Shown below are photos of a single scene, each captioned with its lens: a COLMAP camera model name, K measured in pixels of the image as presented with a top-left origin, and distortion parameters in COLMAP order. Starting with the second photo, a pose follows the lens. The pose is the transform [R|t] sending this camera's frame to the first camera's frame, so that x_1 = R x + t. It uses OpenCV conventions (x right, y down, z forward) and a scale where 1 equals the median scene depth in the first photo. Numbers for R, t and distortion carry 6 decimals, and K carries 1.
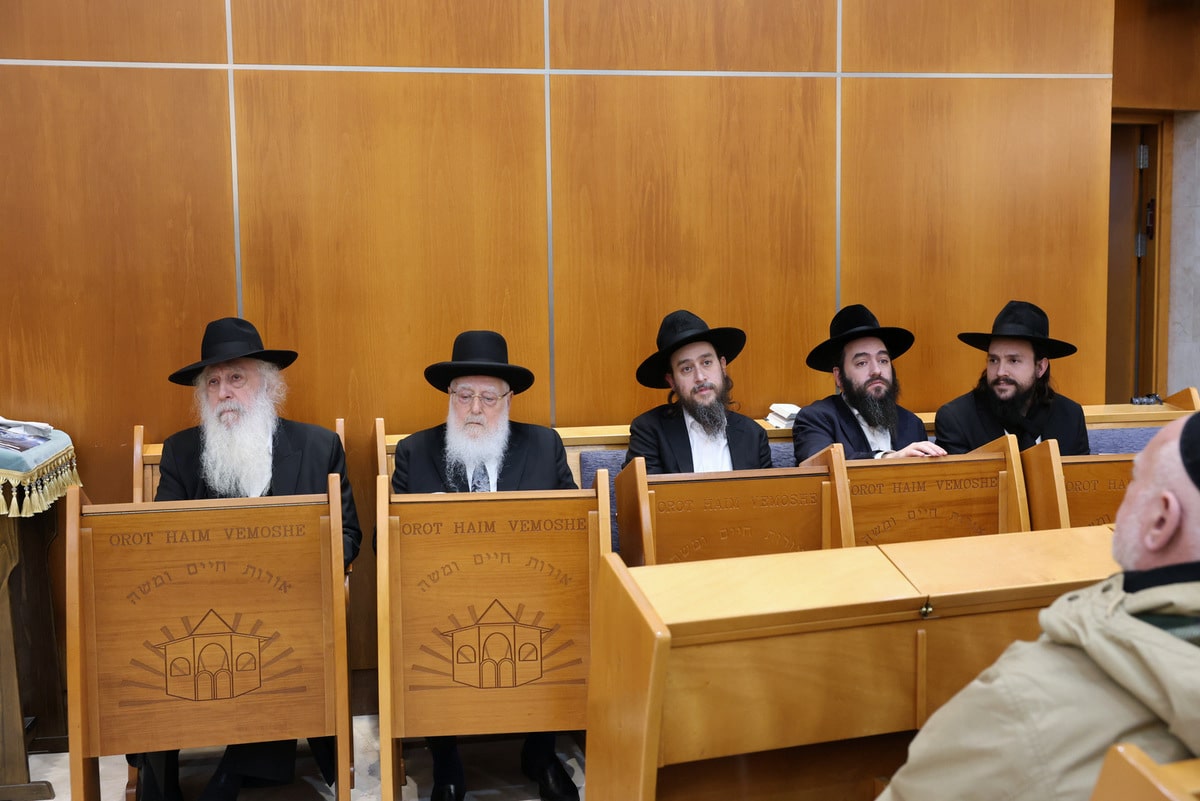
lens RADIAL K [[1481.1, 0, 600.0], [0, 1481.1, 400.5], [0, 0, 1]] dist [0.106418, -0.007004]
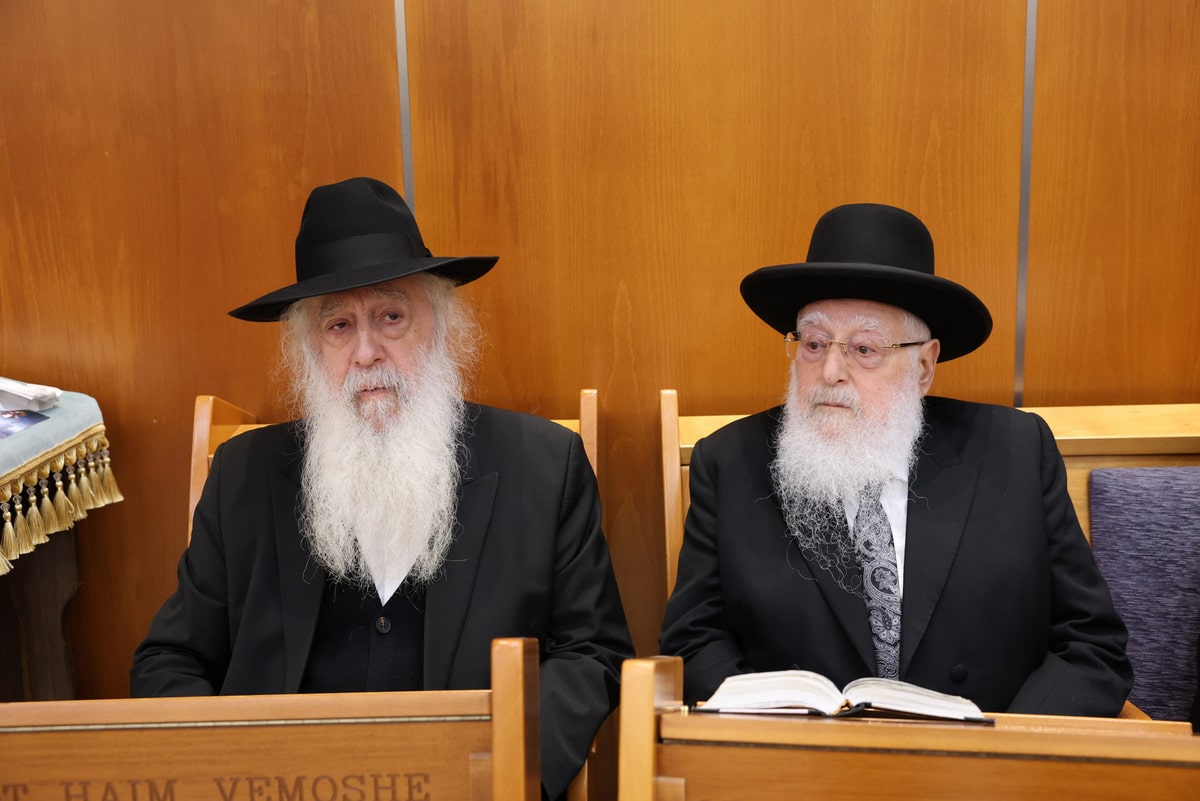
lens RADIAL K [[1570.9, 0, 600.0], [0, 1570.9, 400.5], [0, 0, 1]] dist [0.082822, -0.017099]
pose [[0.976587, 0.032136, -0.212709, -0.059719], [-0.011991, 0.995374, 0.095325, -0.033560], [0.214789, -0.090542, 0.972455, 0.487979]]
